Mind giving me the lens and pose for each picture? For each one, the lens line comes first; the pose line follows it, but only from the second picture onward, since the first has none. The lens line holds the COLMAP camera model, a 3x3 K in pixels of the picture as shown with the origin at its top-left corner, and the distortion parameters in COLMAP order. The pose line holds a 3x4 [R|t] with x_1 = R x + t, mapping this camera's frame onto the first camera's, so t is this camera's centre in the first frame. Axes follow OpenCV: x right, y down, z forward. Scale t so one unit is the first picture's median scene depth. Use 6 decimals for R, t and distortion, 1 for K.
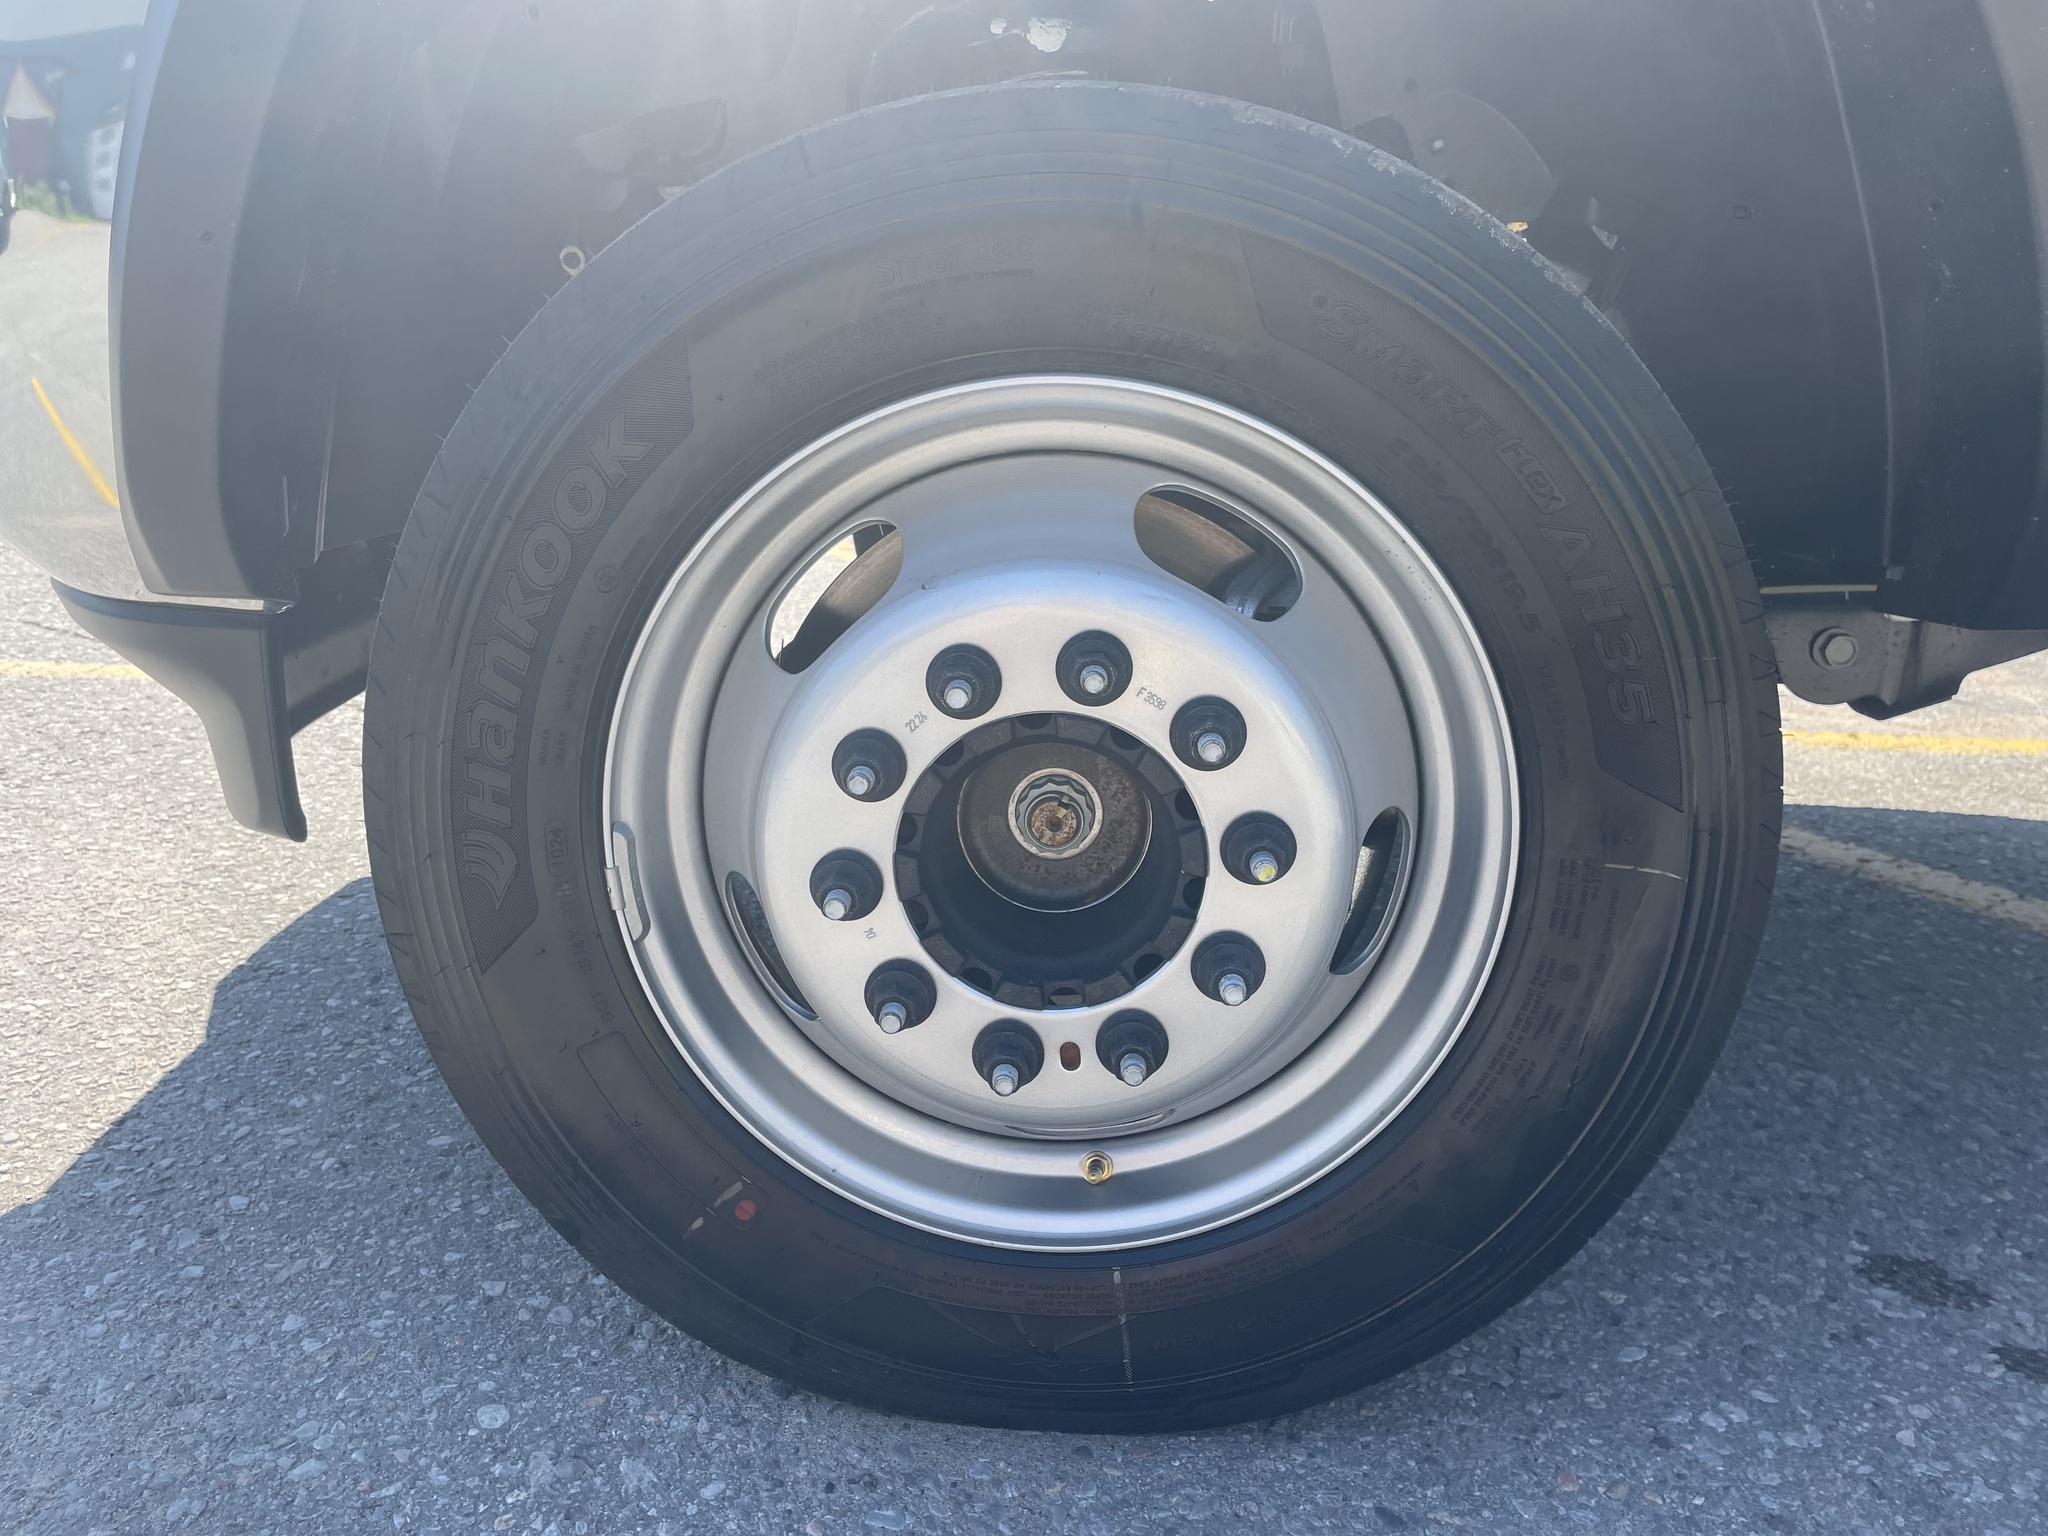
lens RADIAL K [[1545.8, 0, 1029.6], [0, 1545.8, 779.5], [0, 0, 1]] dist [0.091387, -0.117628]
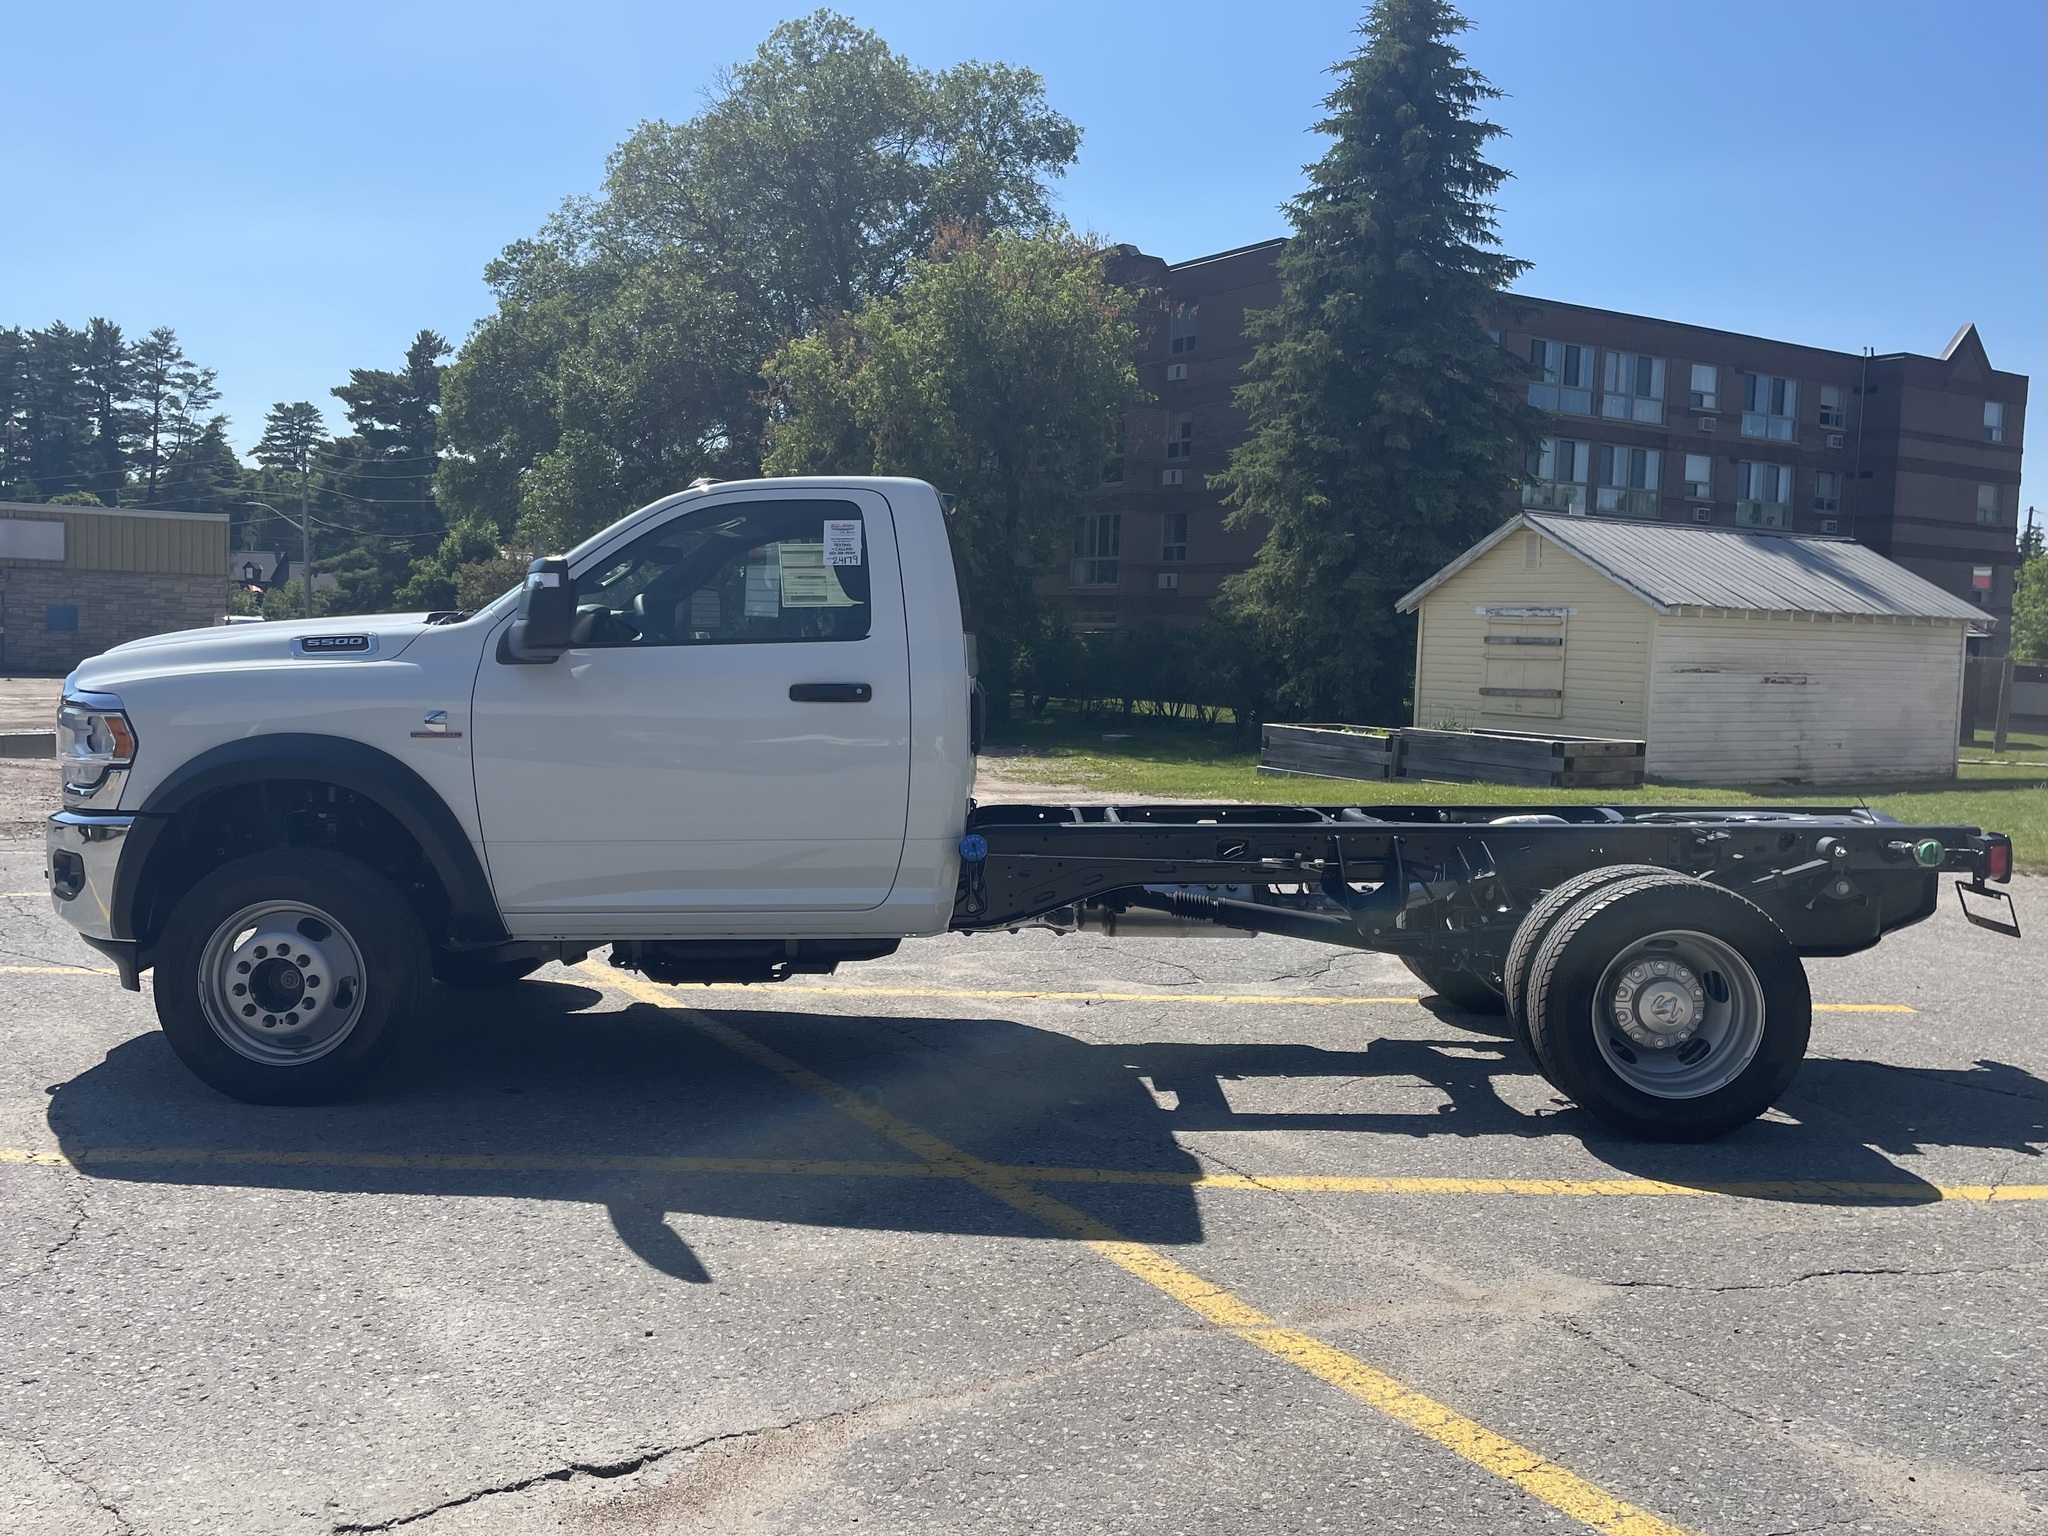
lens RADIAL K [[1742.1, 0, 1024.0], [0, 1742.1, 768.0], [0, 0, 1]] dist [0.112870, -0.162450]
pose [[0.999178, -0.001424, 0.040503, 2.404562], [0.009464, 0.979950, -0.199020, 0.571615], [-0.039408, 0.199240, 0.979158, -5.421076]]
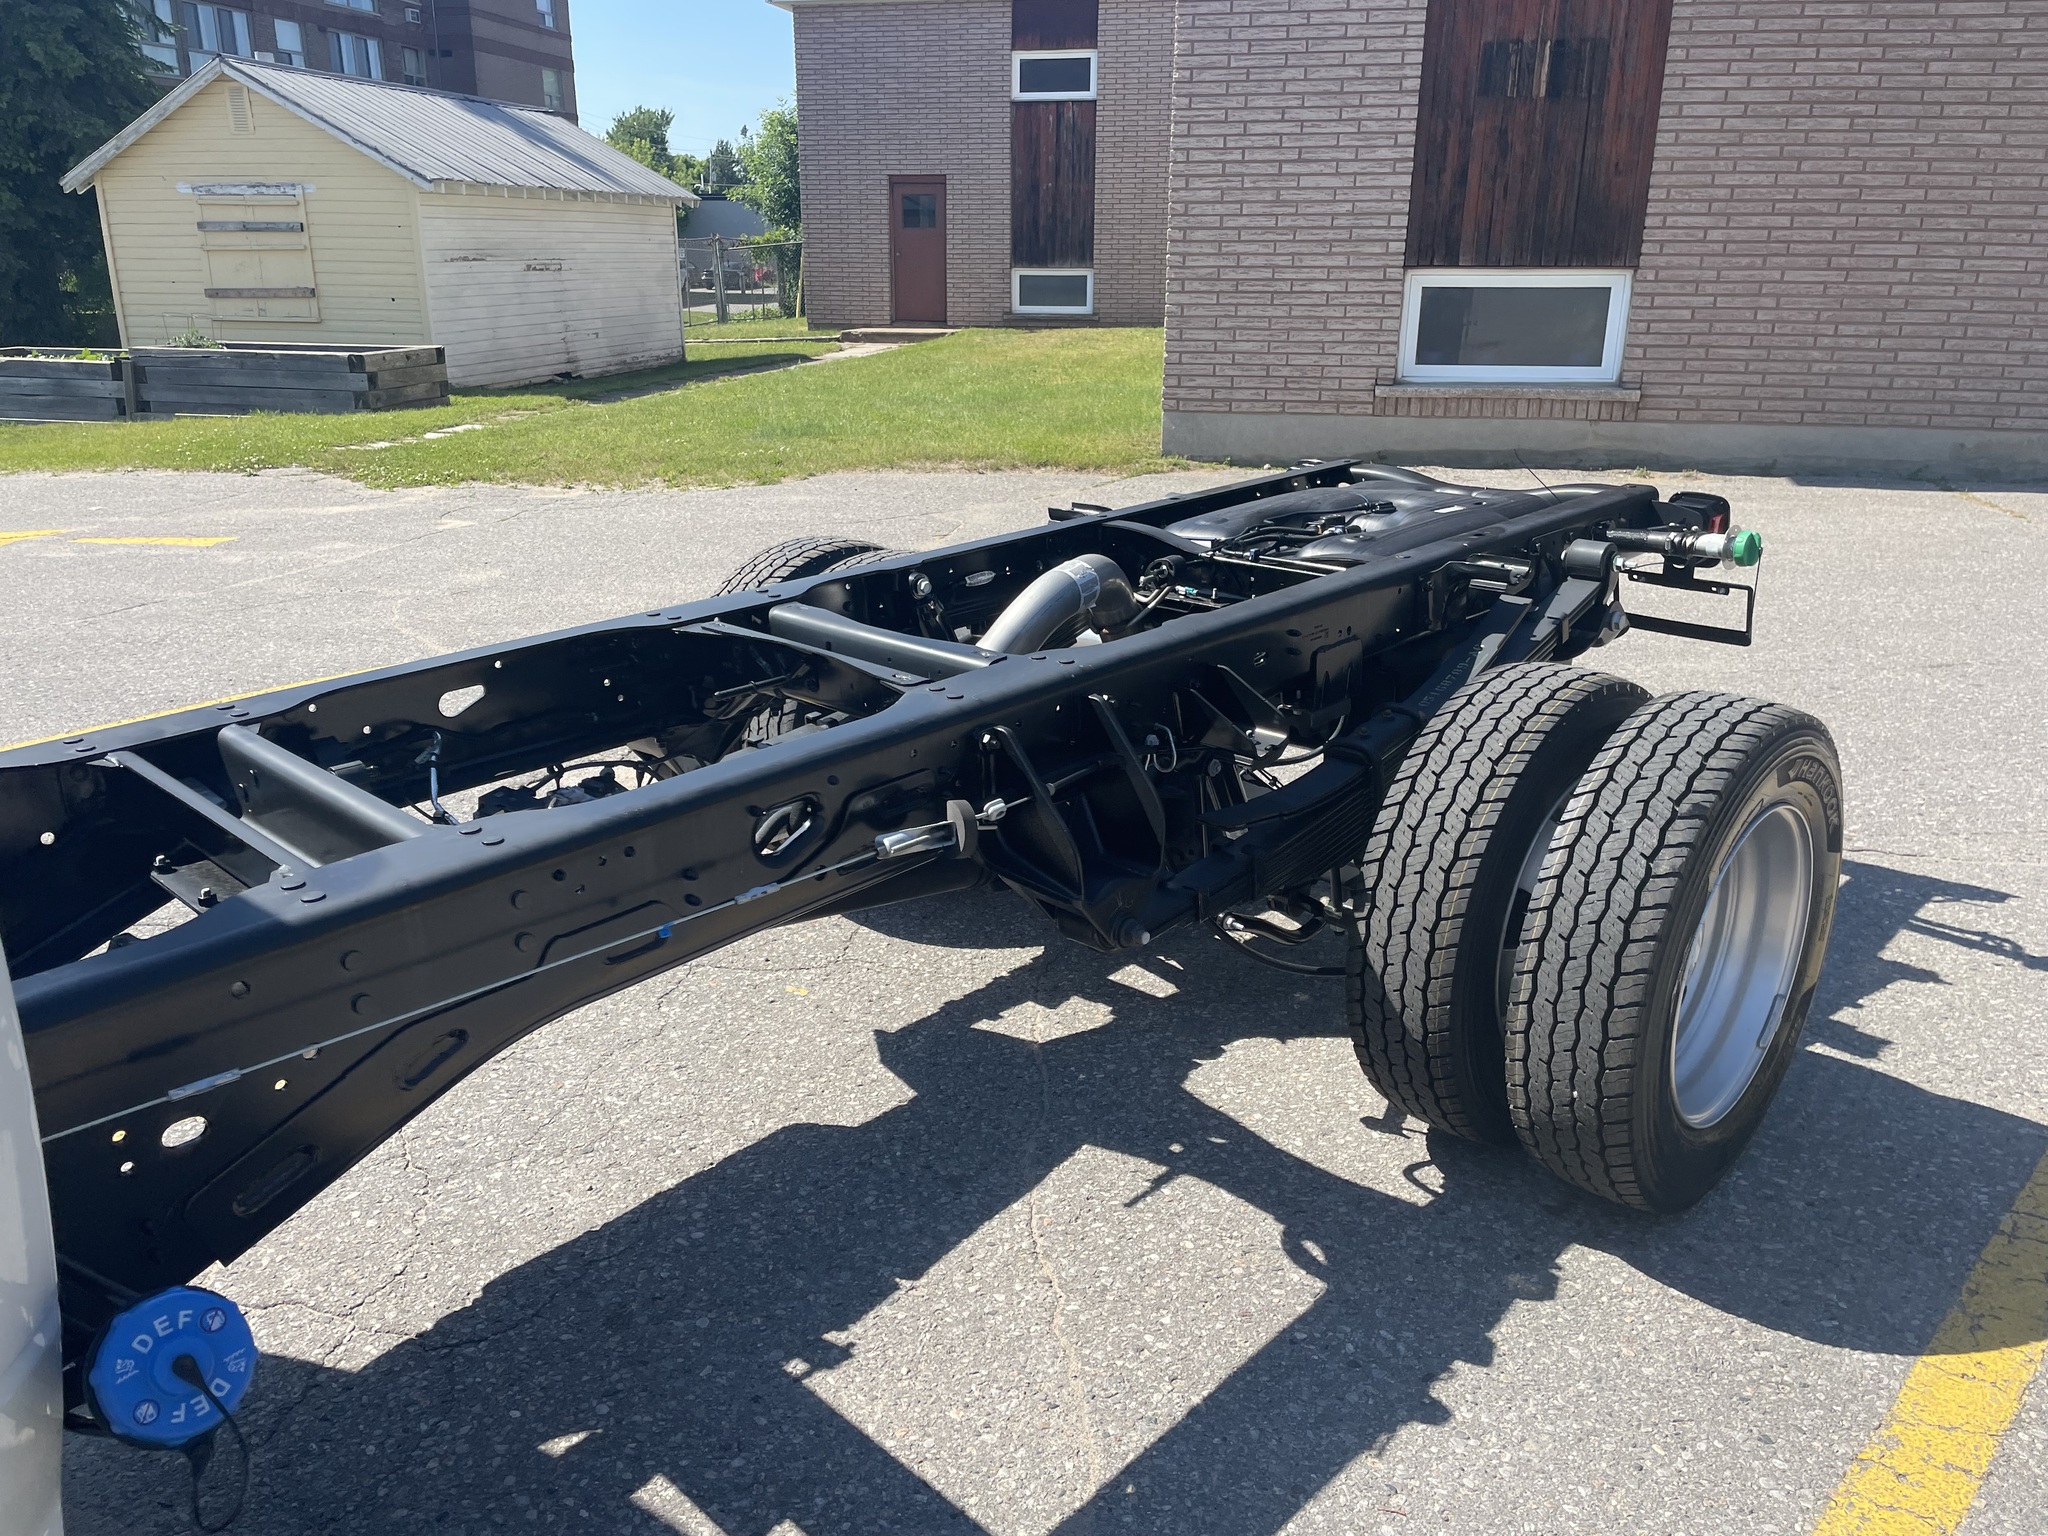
lens RADIAL K [[1545.8, 0, 1029.6], [0, 1545.8, 779.5], [0, 0, 1]] dist [0.091387, -0.117628]
pose [[0.673027, -0.265030, 0.690503, 2.219644], [0.219783, 0.963087, 0.155433, -0.855904], [-0.706208, 0.047150, 0.706432, -0.291481]]
